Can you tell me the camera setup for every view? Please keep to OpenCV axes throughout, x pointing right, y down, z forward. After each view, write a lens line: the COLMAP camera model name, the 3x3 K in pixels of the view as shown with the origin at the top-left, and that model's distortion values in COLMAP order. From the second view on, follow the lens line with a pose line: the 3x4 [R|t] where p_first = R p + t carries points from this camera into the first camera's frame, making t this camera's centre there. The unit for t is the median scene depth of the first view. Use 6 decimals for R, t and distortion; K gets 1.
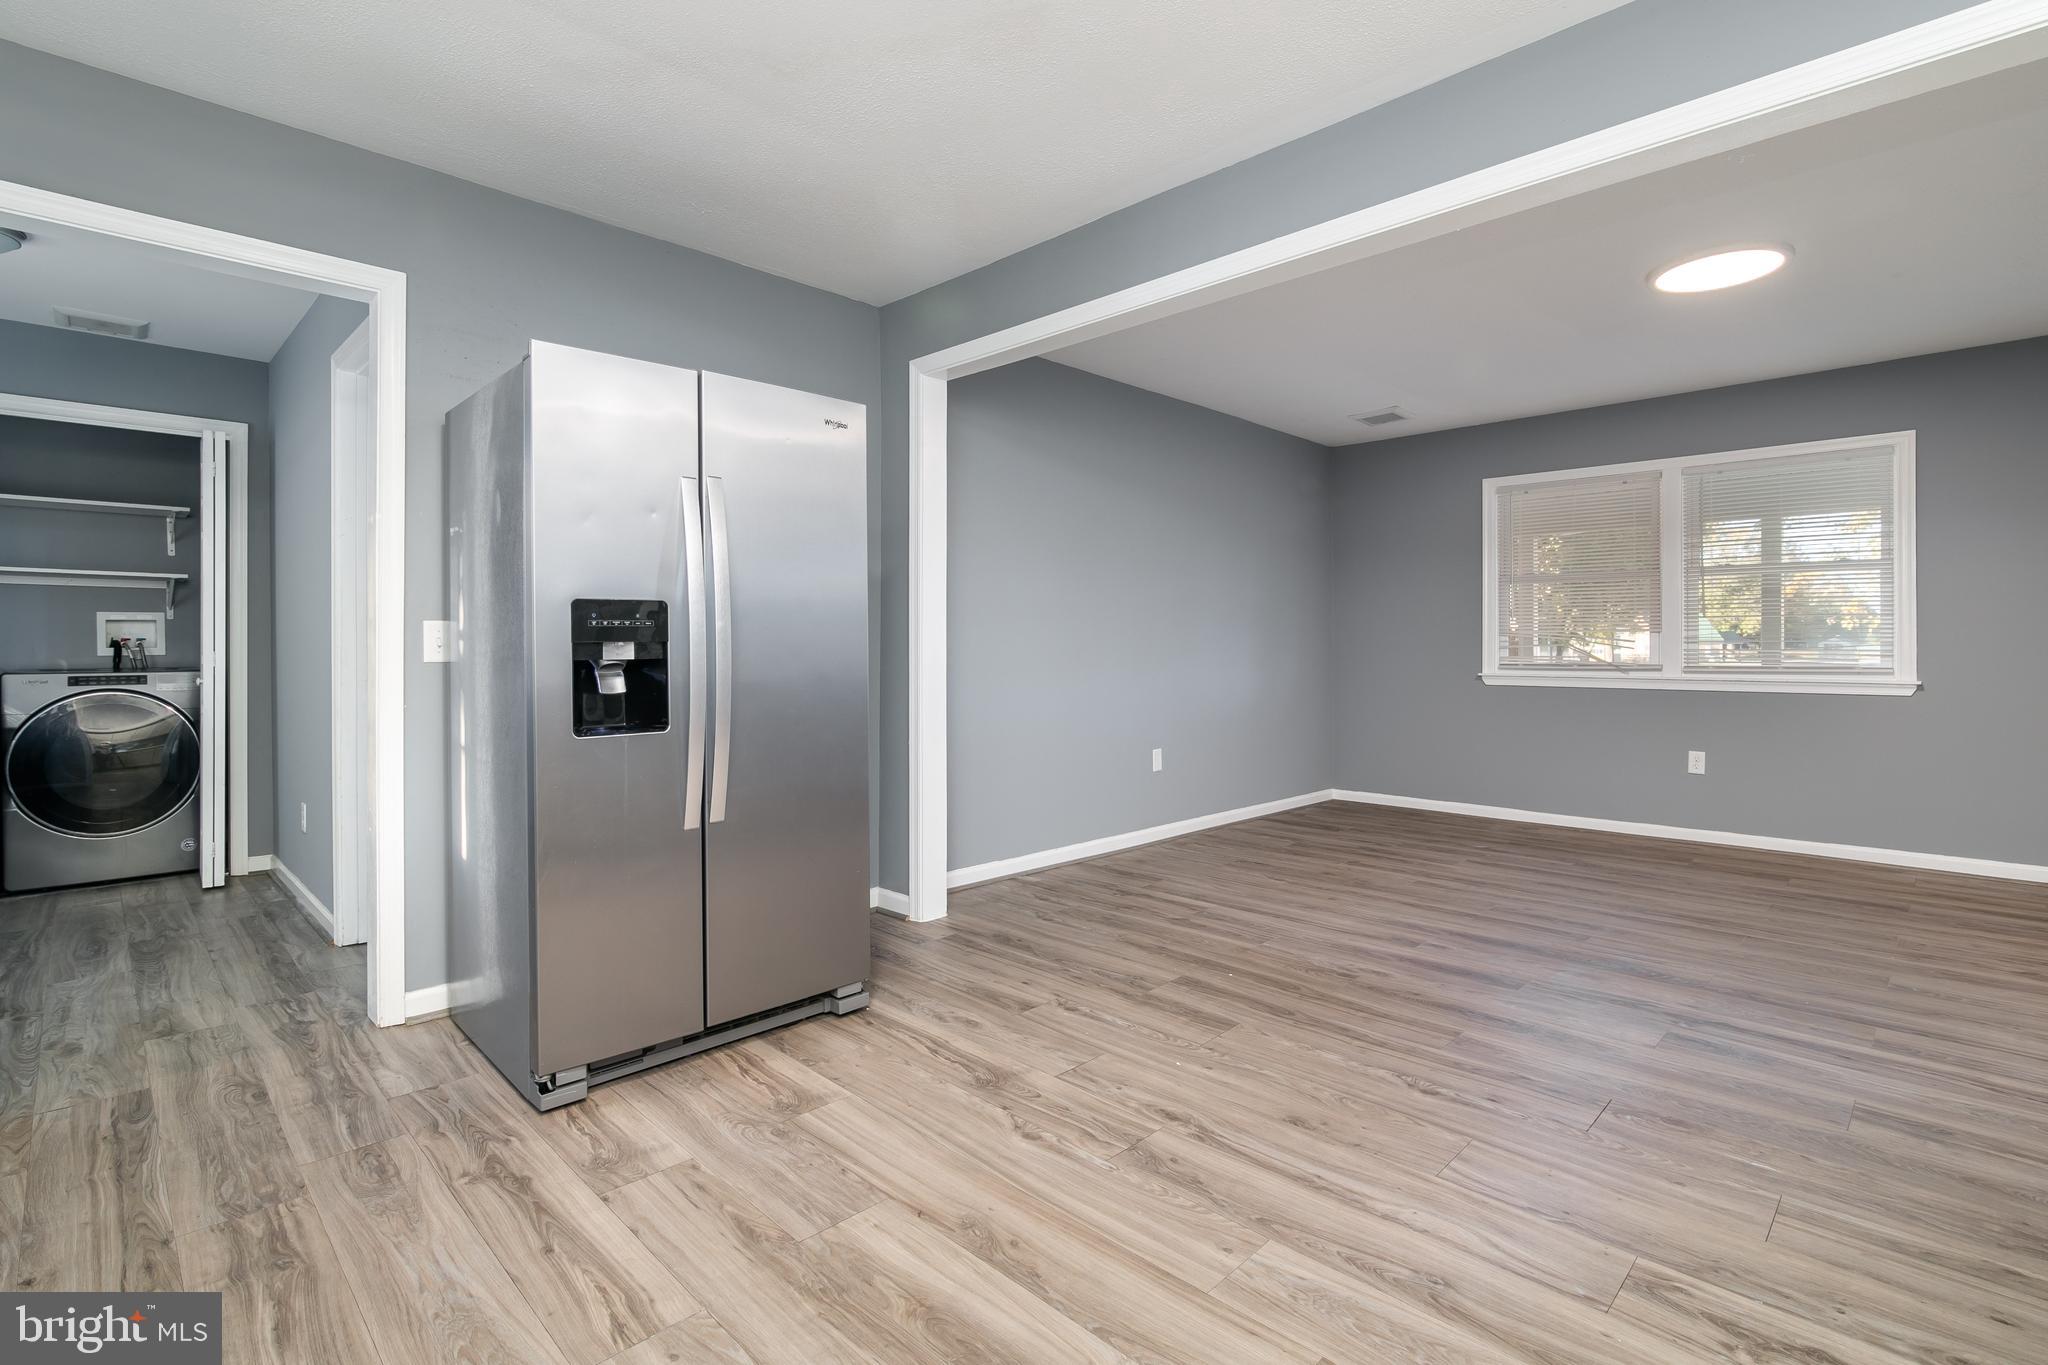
lens RADIAL K [[954.2, 0, 1024.7], [0, 954.2, 655.1], [0, 0, 1]] dist [-0.013205, 0.000338]
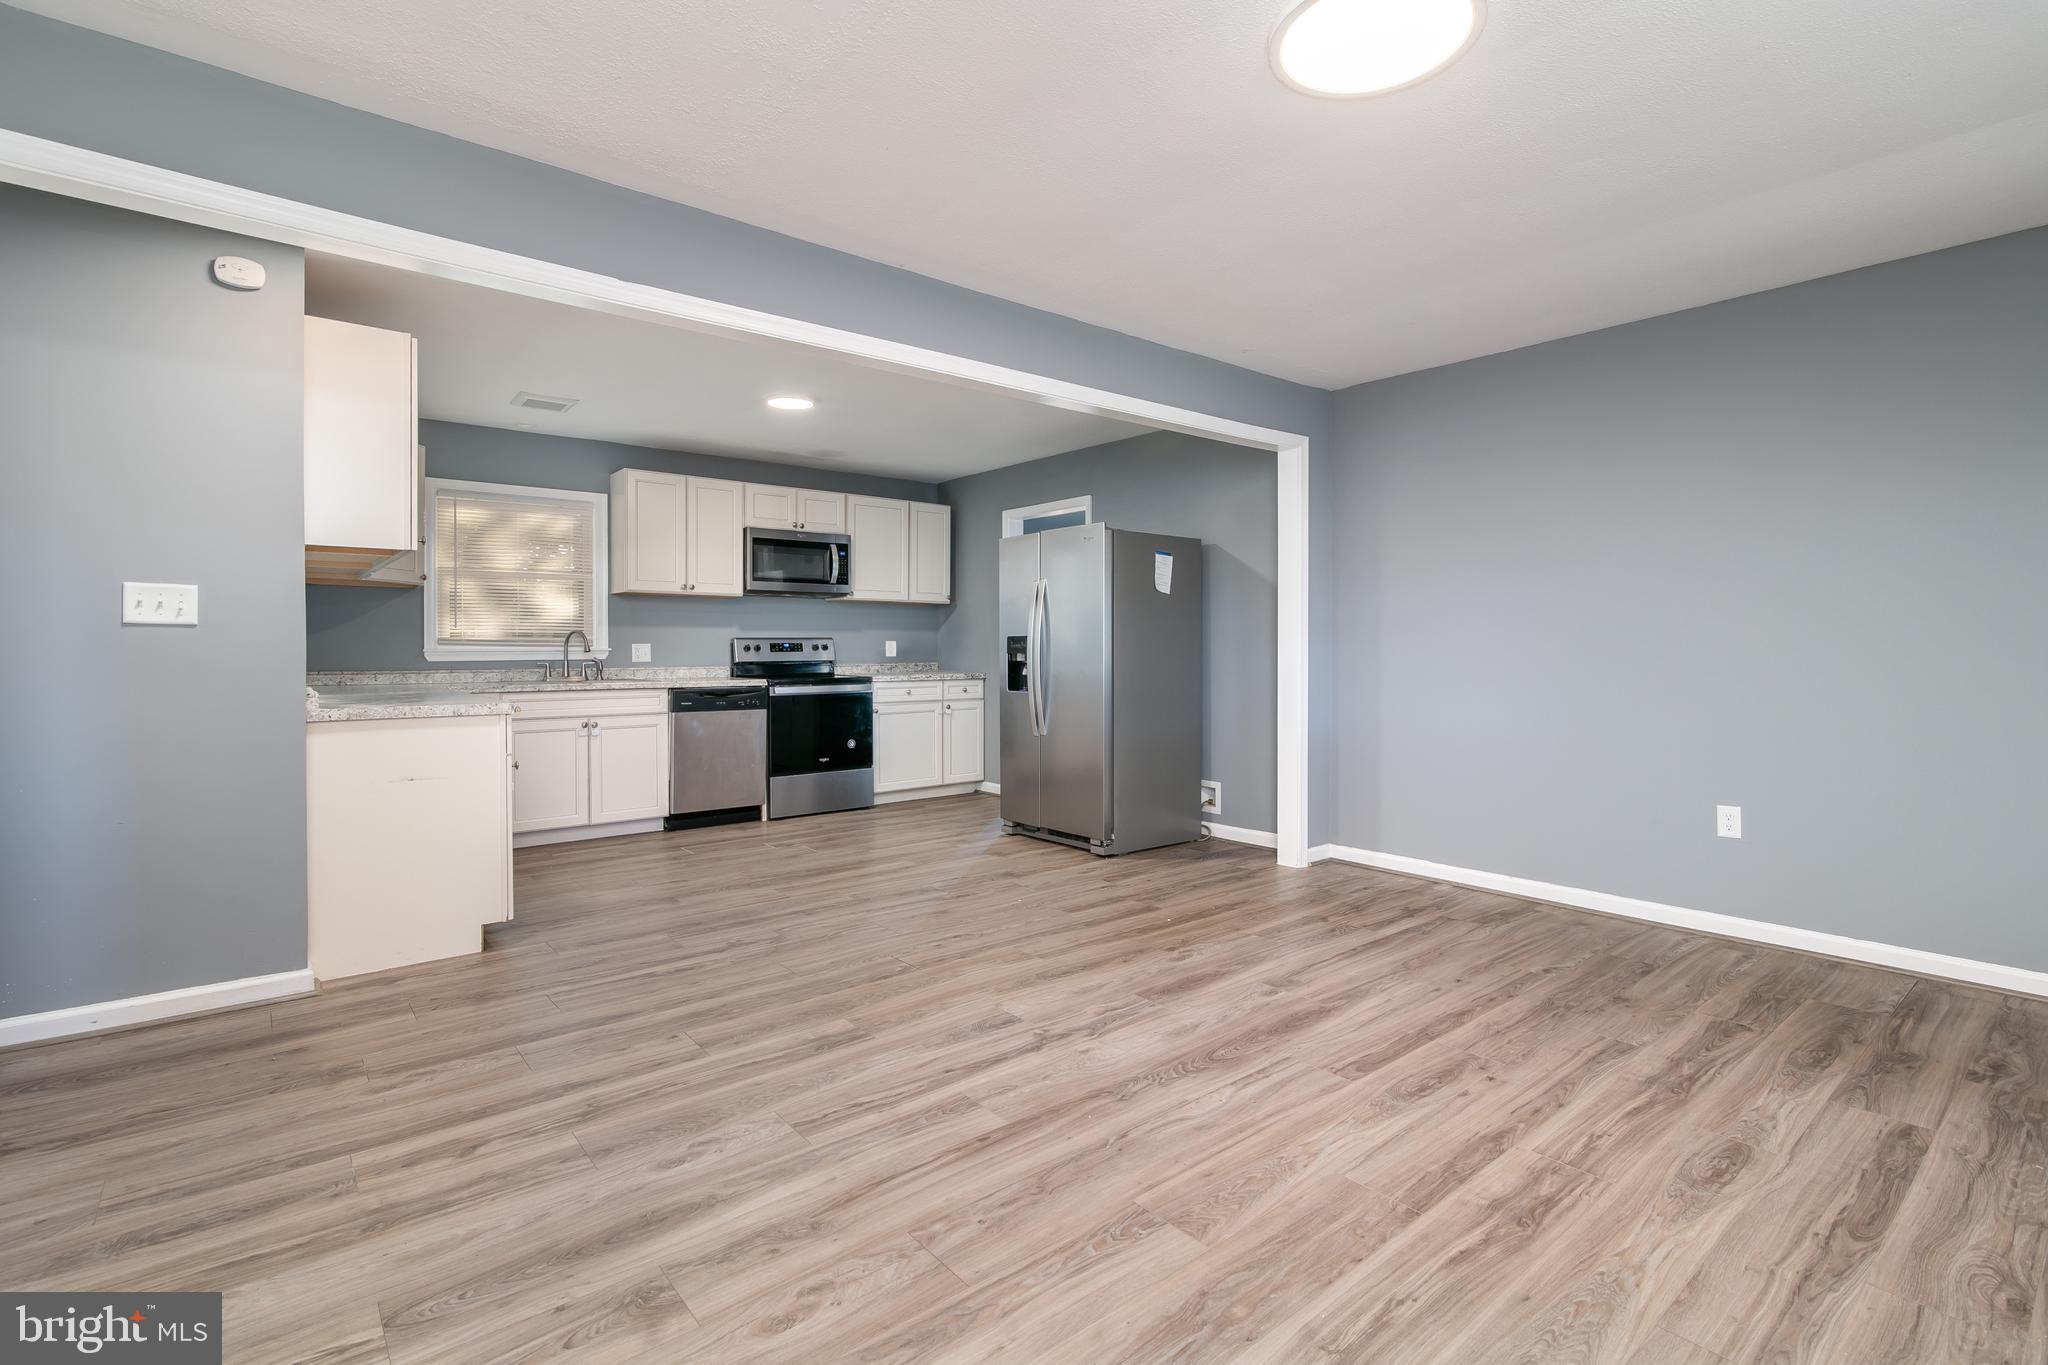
lens RADIAL K [[954.2, 0, 1031.9], [0, 954.2, 654.5], [0, 0, 1]] dist [-0.013205, 0.000338]
pose [[-0.090242, 0.012213, -0.995845, 1.912301], [-0.007628, 0.999887, 0.012954, -0.041114], [0.995891, 0.008765, -0.090138, 1.195237]]
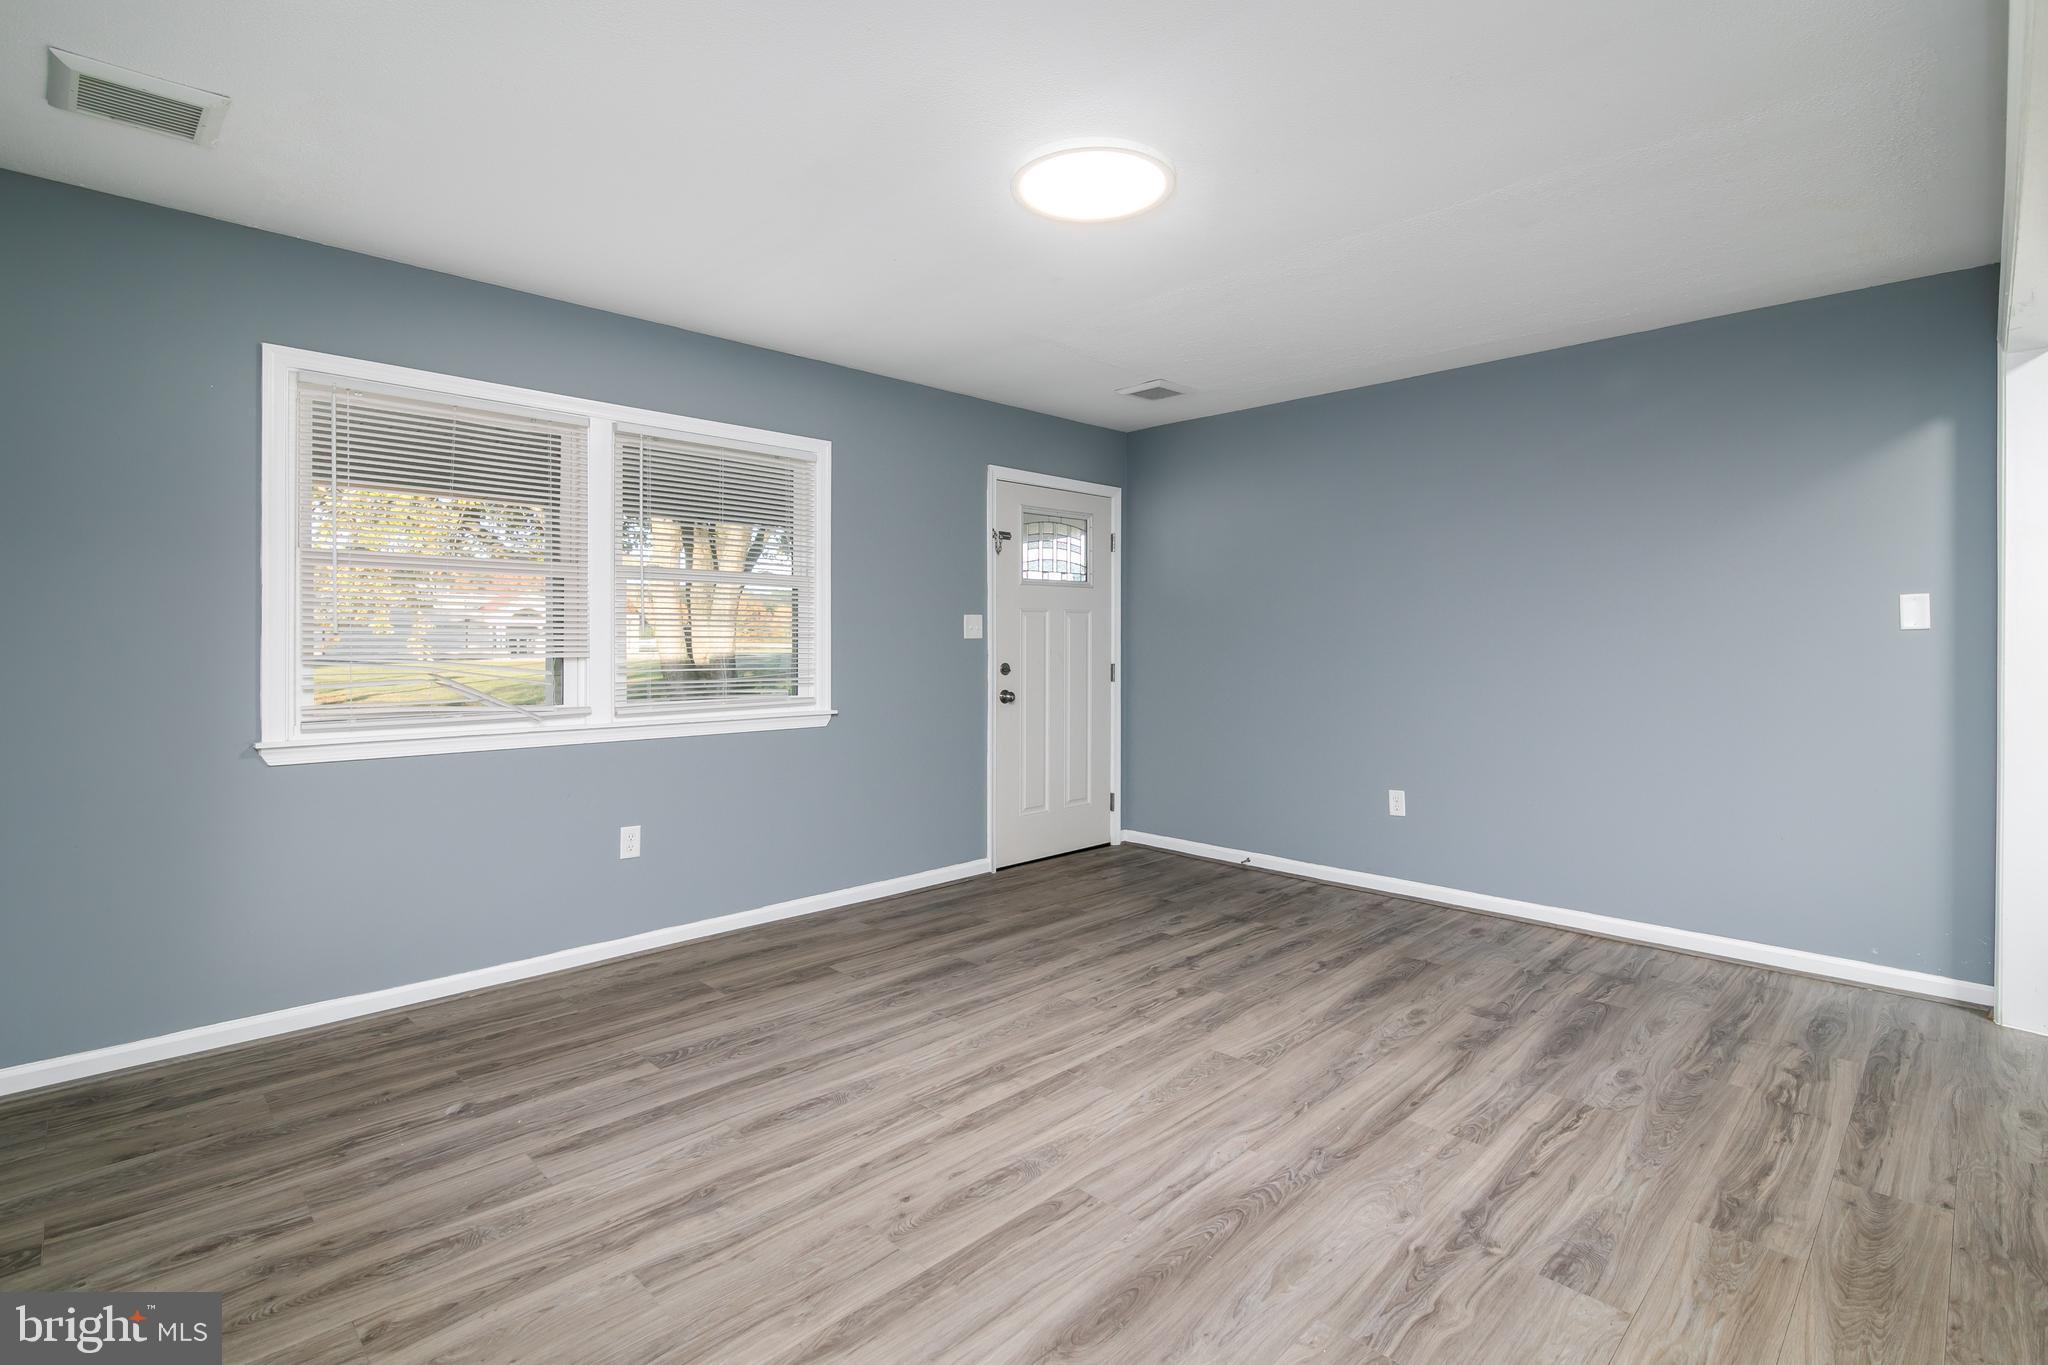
lens RADIAL K [[954.2, 0, 1046.7], [0, 954.2, 641.3], [0, 0, 1]] dist [-0.013205, 0.000338]
pose [[-0.008099, -0.000954, 0.999967, -0.013051], [0.005203, 0.999986, 0.000996, -0.076644], [-0.999954, 0.005211, -0.008094, 1.479875]]
